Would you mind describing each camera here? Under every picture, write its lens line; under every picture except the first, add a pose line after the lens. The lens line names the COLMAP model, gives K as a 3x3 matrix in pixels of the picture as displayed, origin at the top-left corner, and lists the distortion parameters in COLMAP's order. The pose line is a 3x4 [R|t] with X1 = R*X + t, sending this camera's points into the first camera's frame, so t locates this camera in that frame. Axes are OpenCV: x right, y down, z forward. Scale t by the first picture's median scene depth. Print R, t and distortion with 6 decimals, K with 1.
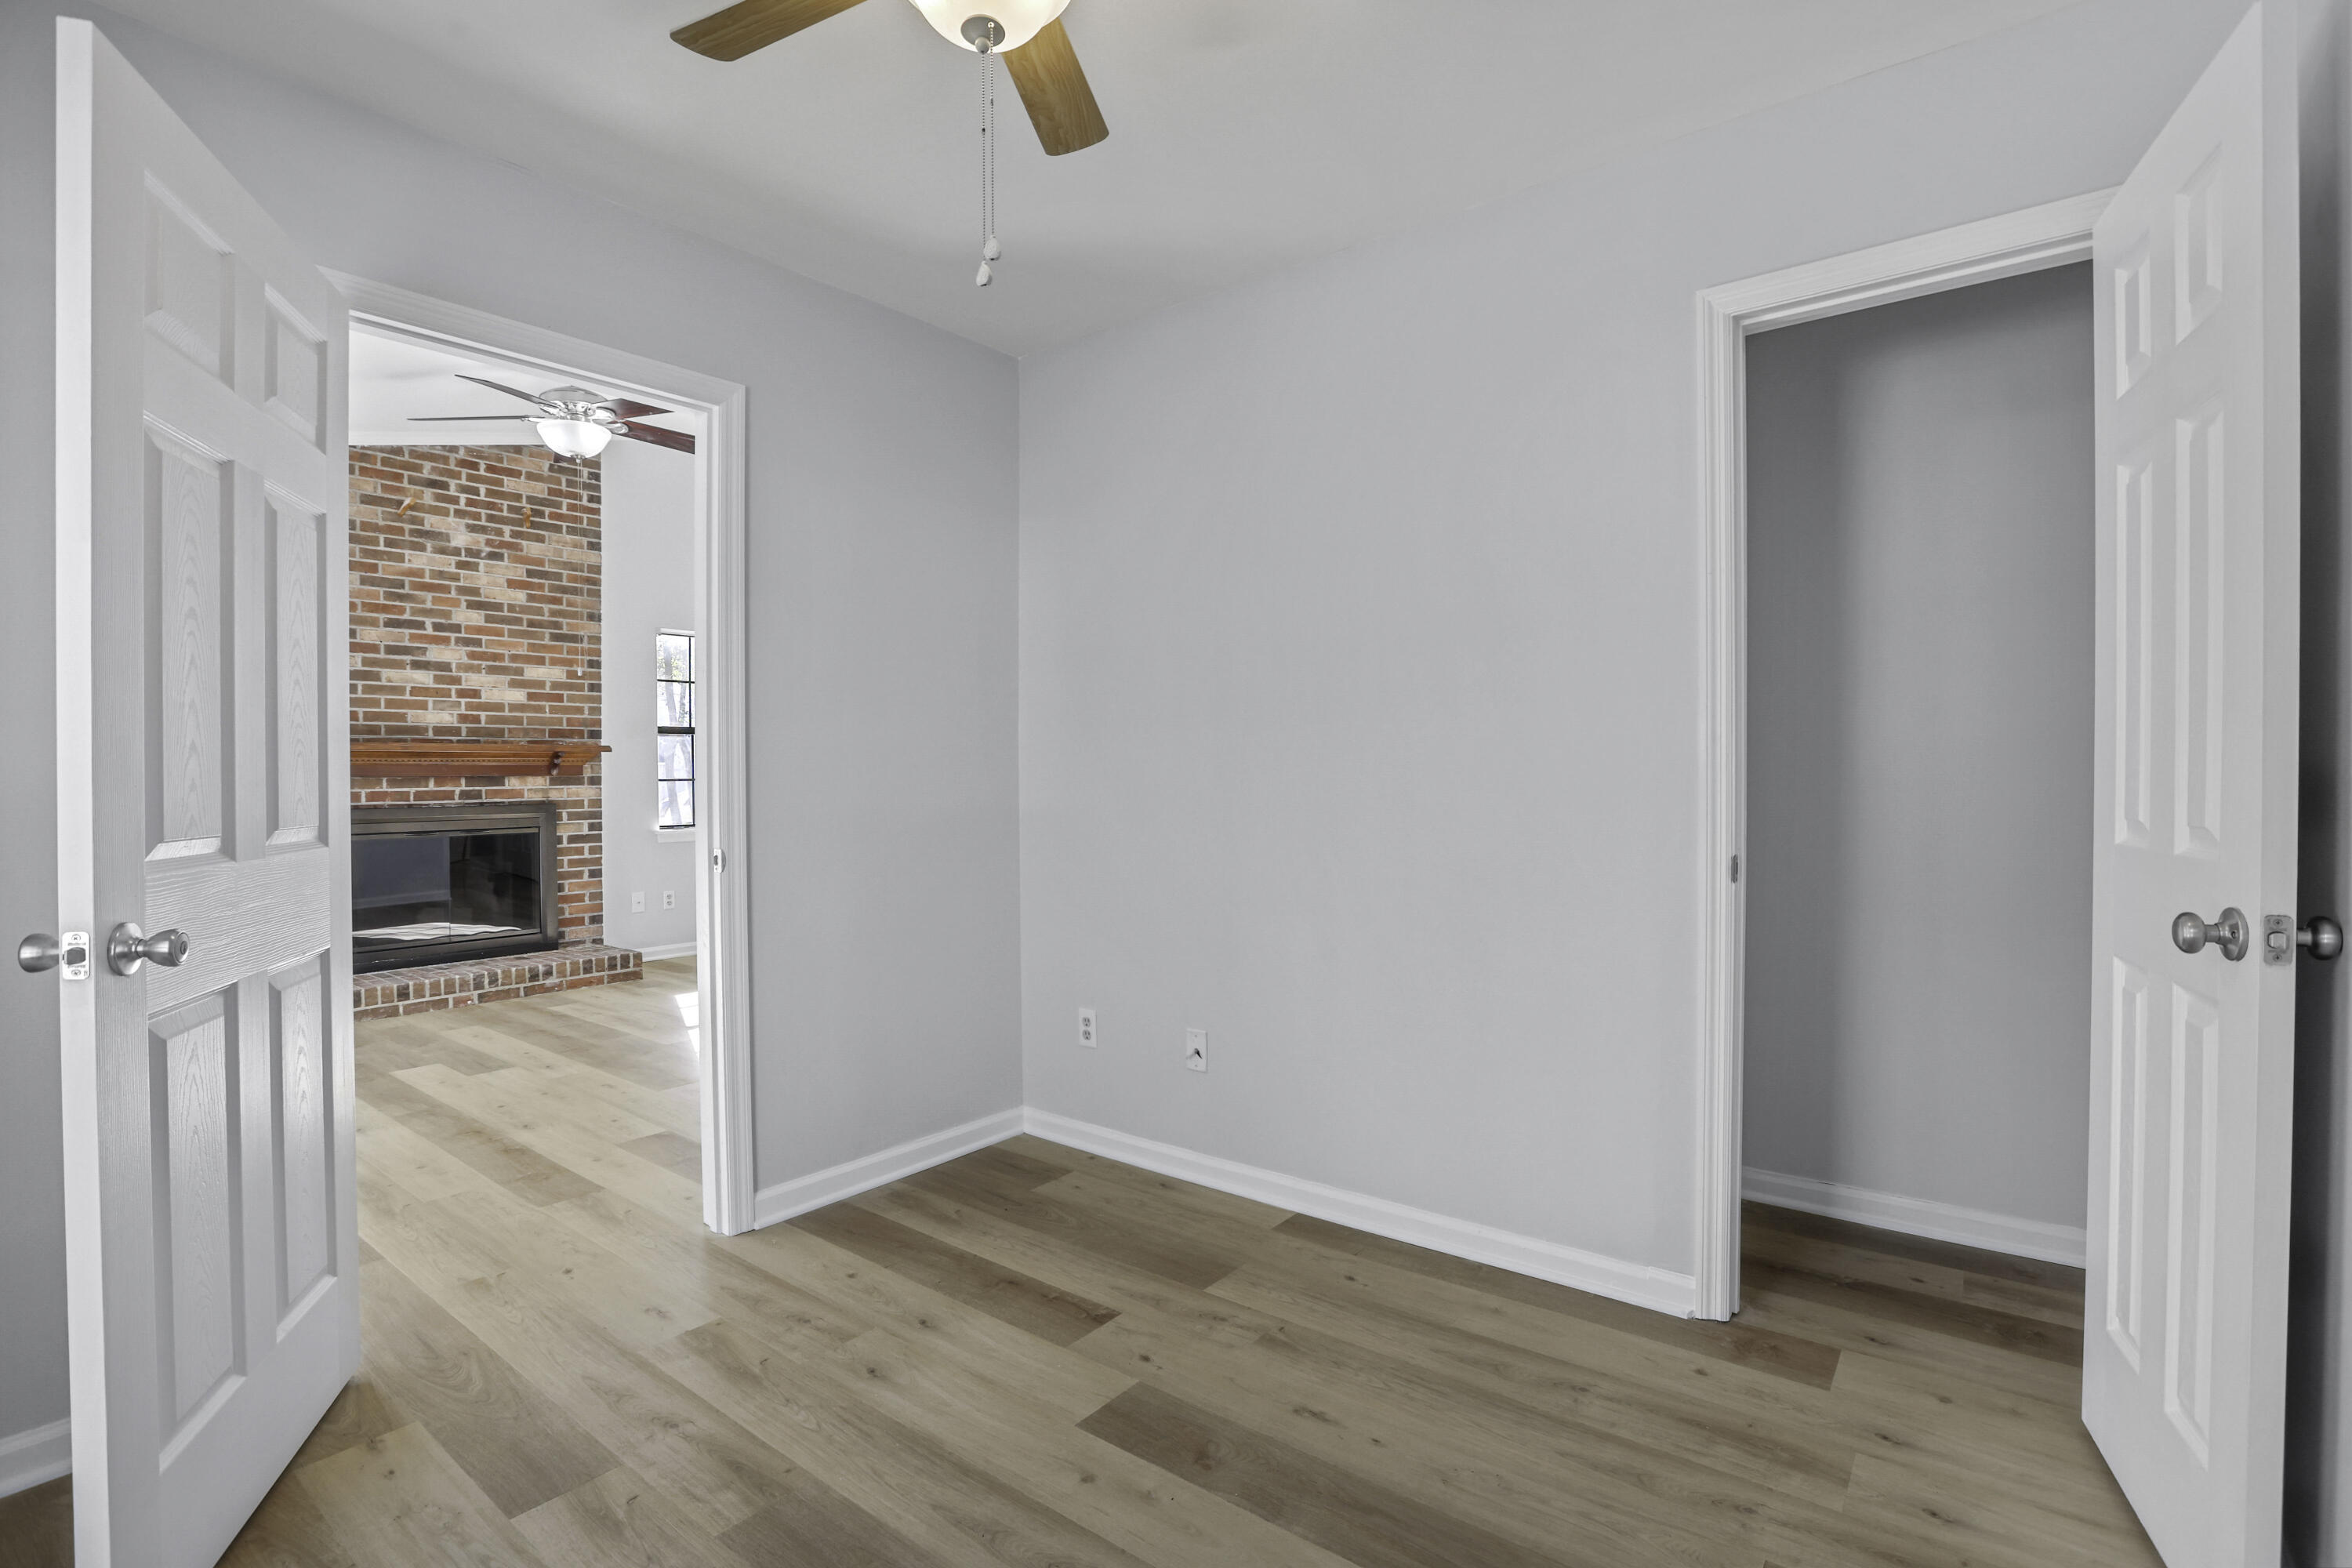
lens RADIAL K [[1102.2, 0, 1183.1], [0, 1102.2, 777.4], [0, 0, 1]] dist [-0.001273, -0.000290]
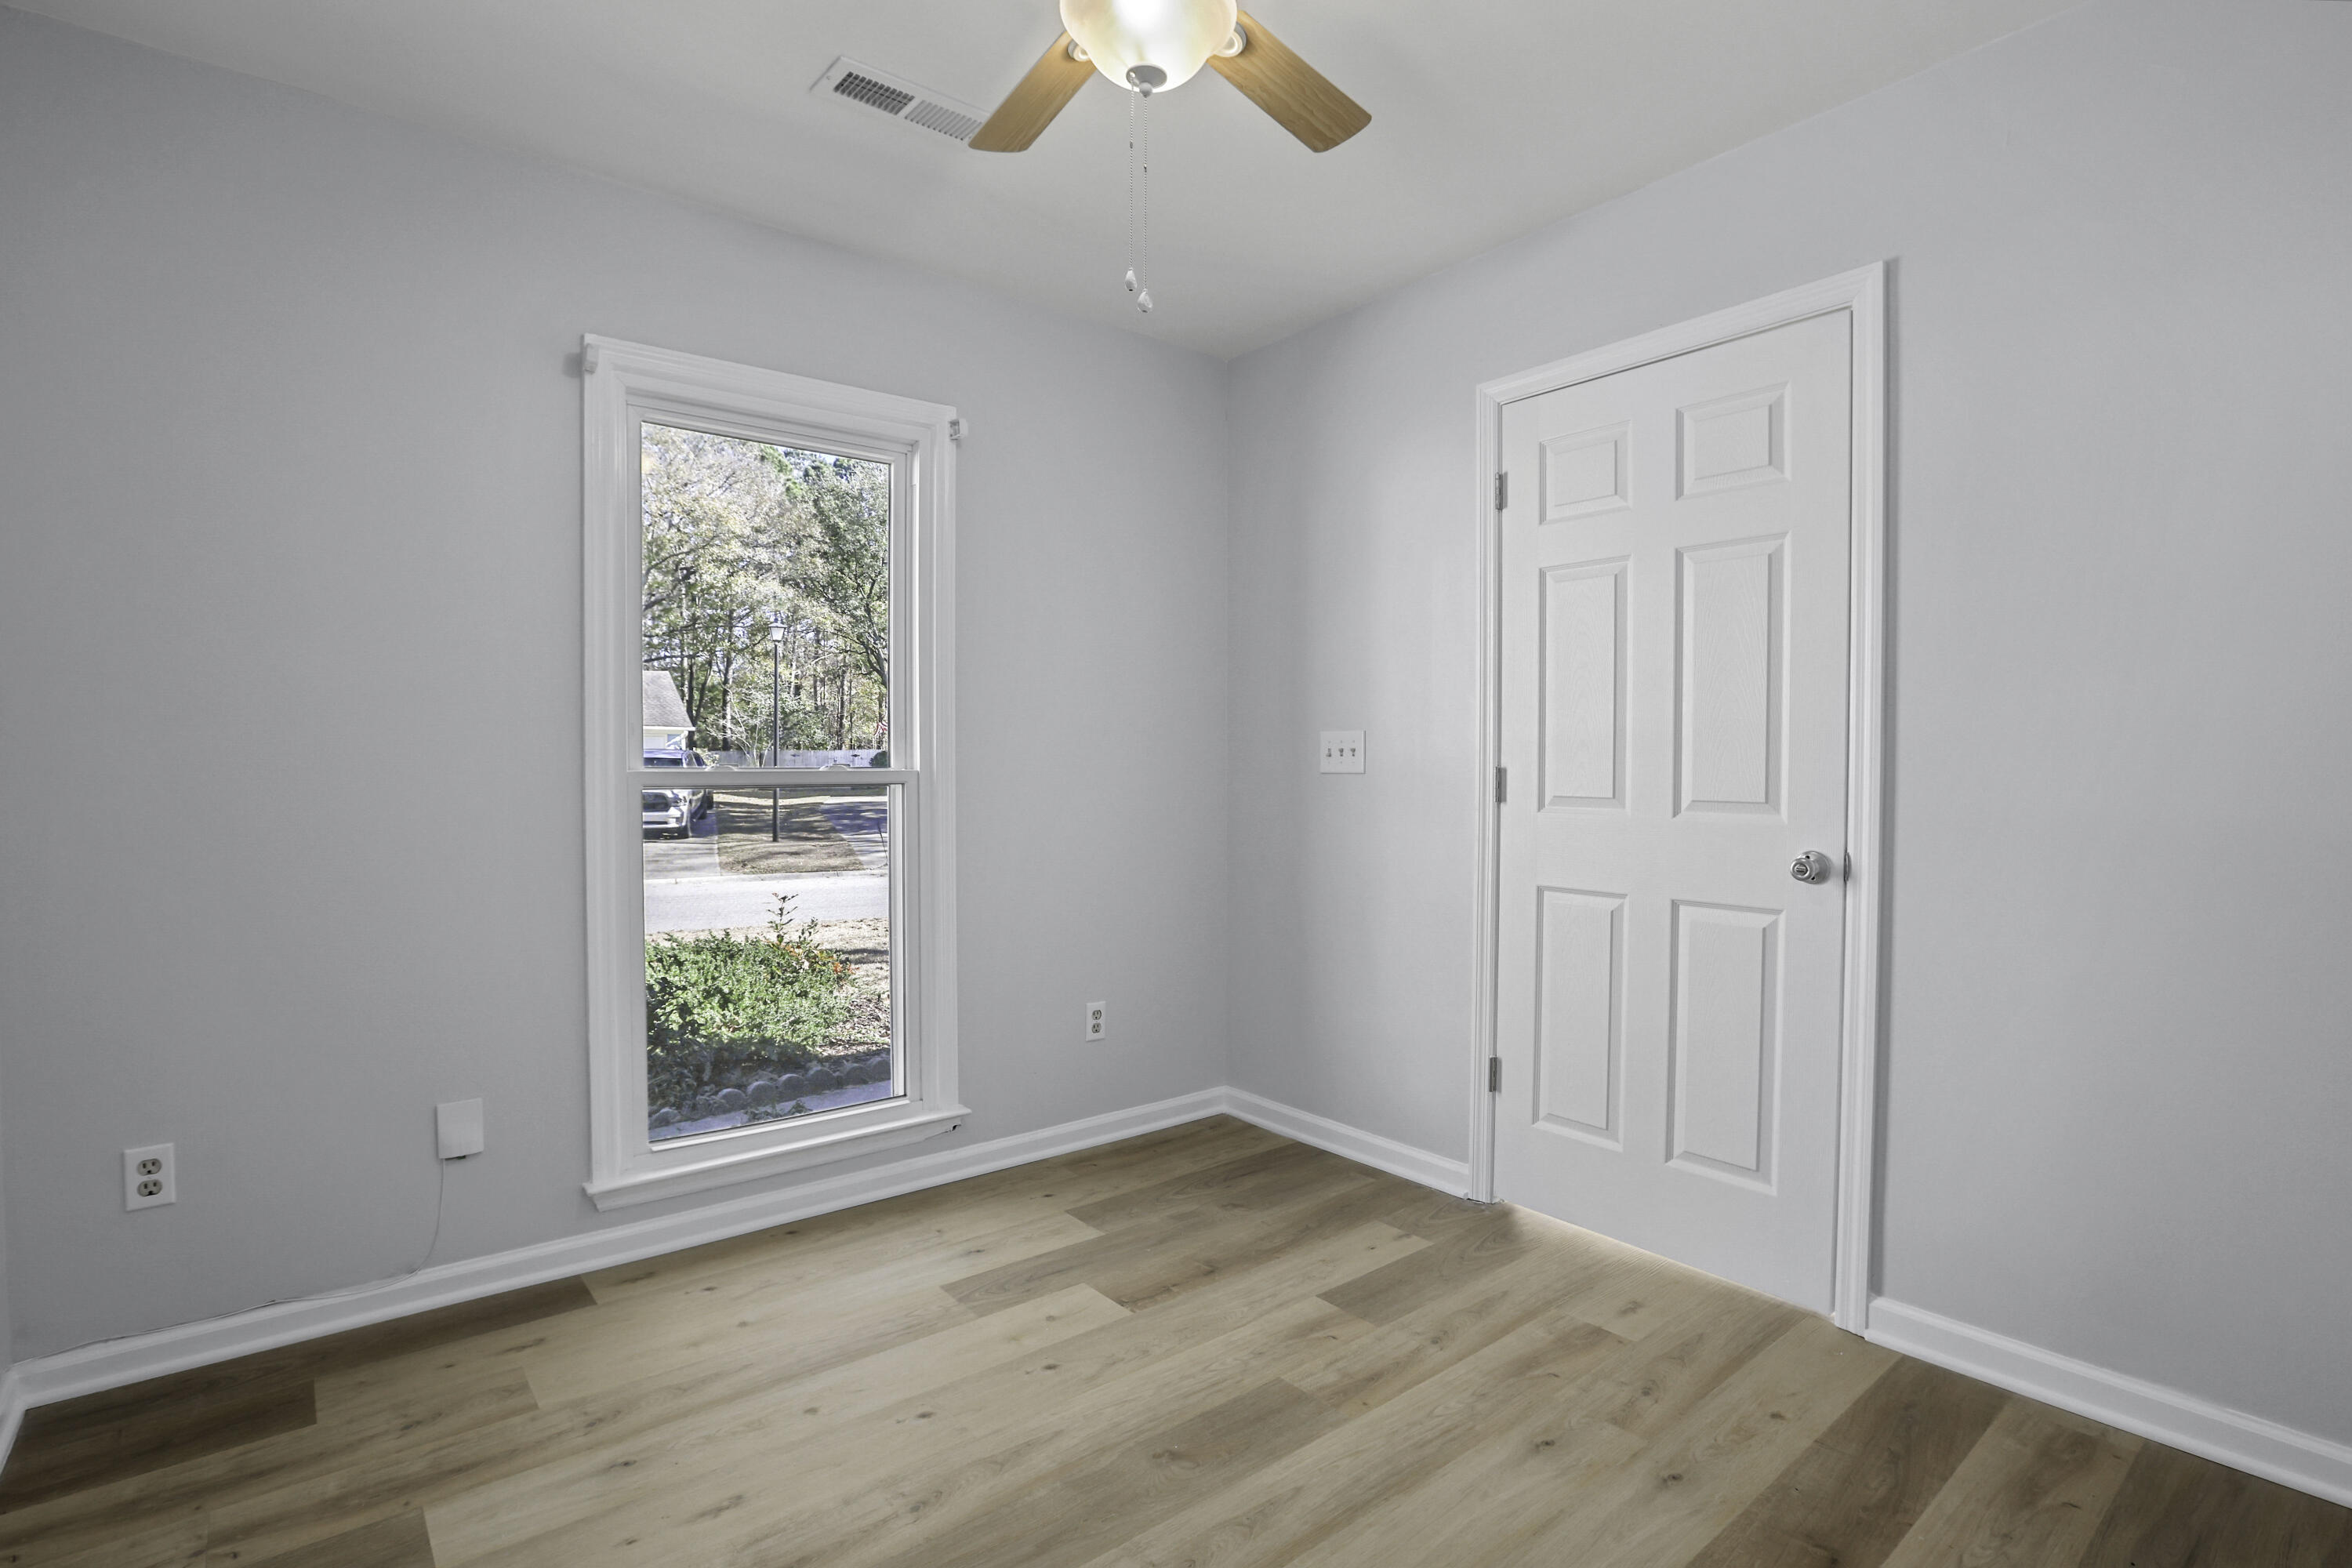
lens RADIAL K [[1102.2, 0, 1185.2], [0, 1102.2, 793.4], [0, 0, 1]] dist [-0.001273, -0.000290]
pose [[-0.188938, 0.023225, -0.981714, 0.568549], [-0.009026, 0.999637, 0.025386, 0.005577], [0.981947, 0.013658, -0.188660, 0.809099]]
